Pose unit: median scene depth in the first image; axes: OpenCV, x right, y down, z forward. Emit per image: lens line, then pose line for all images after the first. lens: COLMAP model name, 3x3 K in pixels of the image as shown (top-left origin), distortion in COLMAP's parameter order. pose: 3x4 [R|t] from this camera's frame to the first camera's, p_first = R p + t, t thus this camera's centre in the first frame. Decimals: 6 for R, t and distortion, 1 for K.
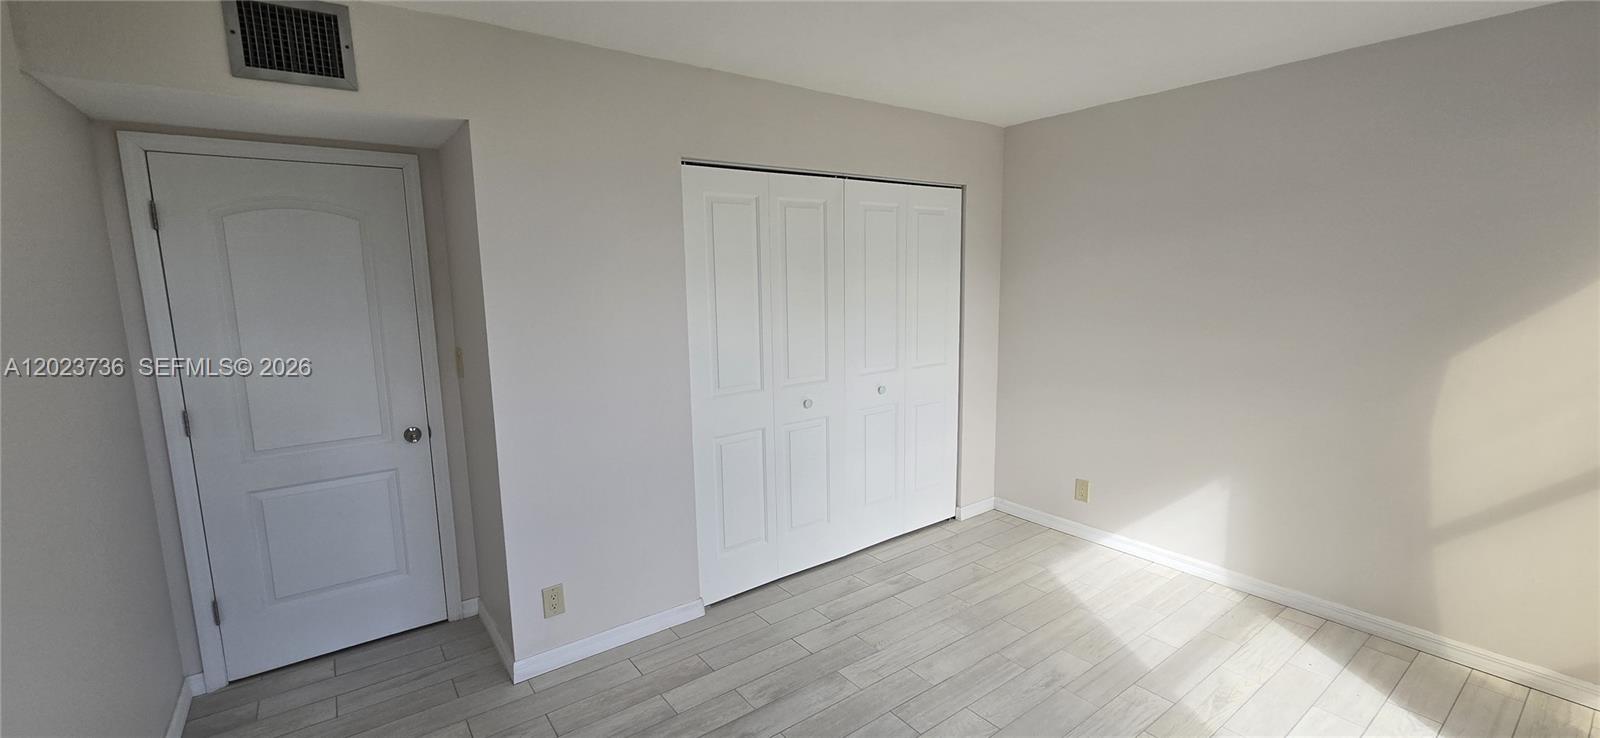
lens RADIAL K [[656.9, 0, 800.0], [0, 656.9, 369.0], [0, 0, 1]] dist [0.000835, 0.000147]
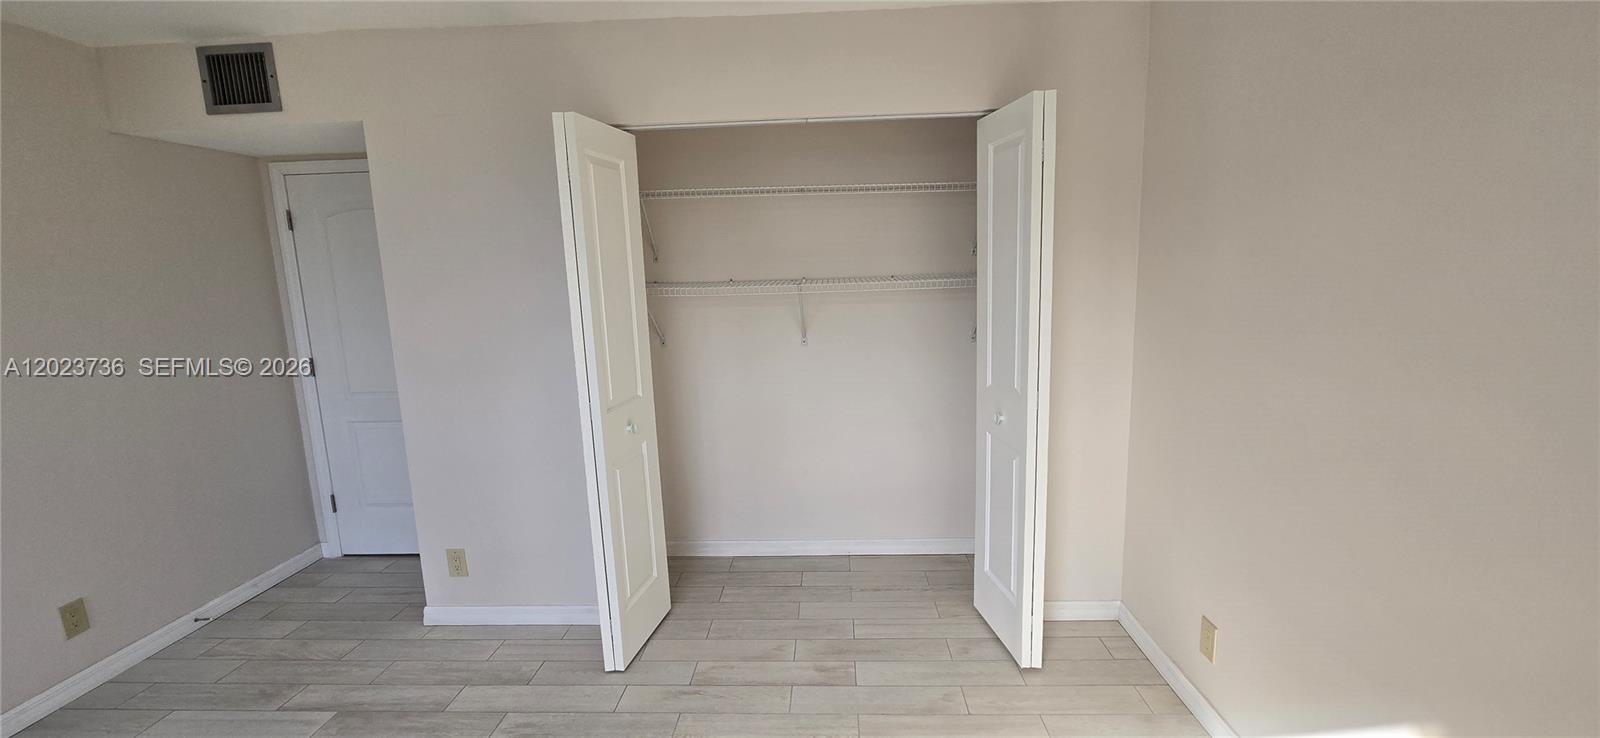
lens RADIAL K [[656.9, 0, 800.0], [0, 656.9, 369.0], [0, 0, 1]] dist [0.000835, 0.000147]
pose [[0.774304, 0.096137, -0.625469, 0.766785], [-0.075419, 0.995368, 0.059626, -0.076409], [0.628304, 0.001004, 0.777967, 0.560945]]
